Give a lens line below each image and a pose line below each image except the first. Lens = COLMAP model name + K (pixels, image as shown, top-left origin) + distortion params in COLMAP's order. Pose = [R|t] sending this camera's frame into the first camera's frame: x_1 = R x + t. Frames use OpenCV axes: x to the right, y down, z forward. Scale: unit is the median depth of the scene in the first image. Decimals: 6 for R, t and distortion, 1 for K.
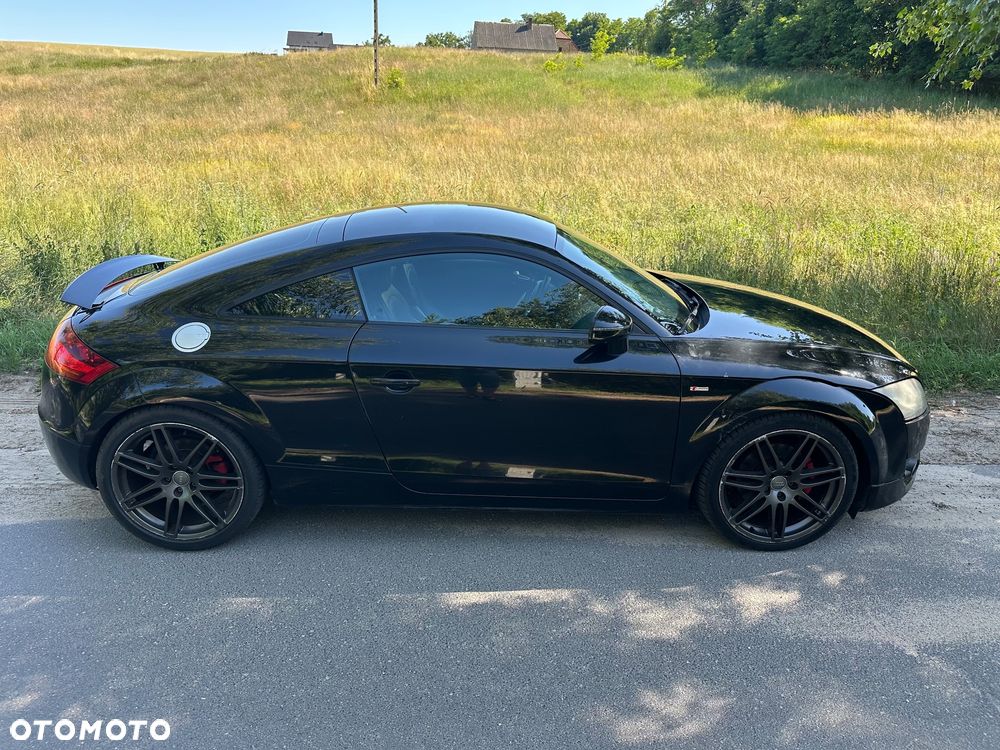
lens RADIAL K [[712.3, 0, 499.6], [0, 712.3, 378.6], [0, 0, 1]] dist [0.095690, -0.185242]
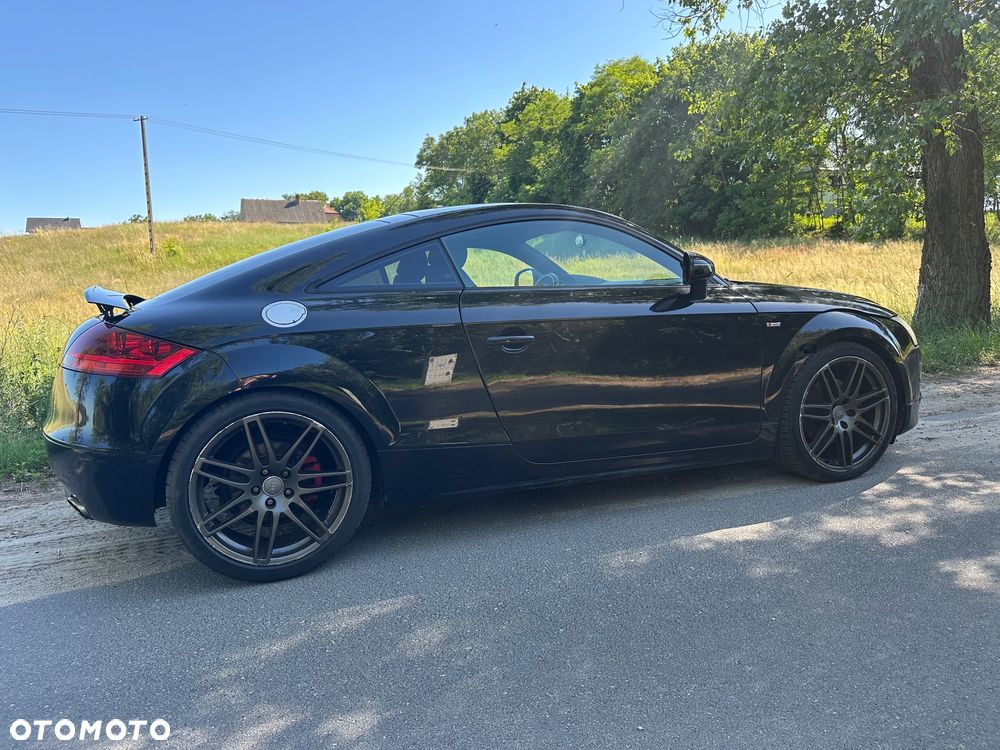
lens RADIAL K [[728.6, 0, 494.8], [0, 728.6, 376.9], [0, 0, 1]] dist [-0.003639, -0.005723]
pose [[0.944977, -0.101214, 0.311085, -0.437202], [0.171799, 0.962790, -0.208617, 0.230826], [-0.278395, 0.250582, 0.927203, 0.110698]]
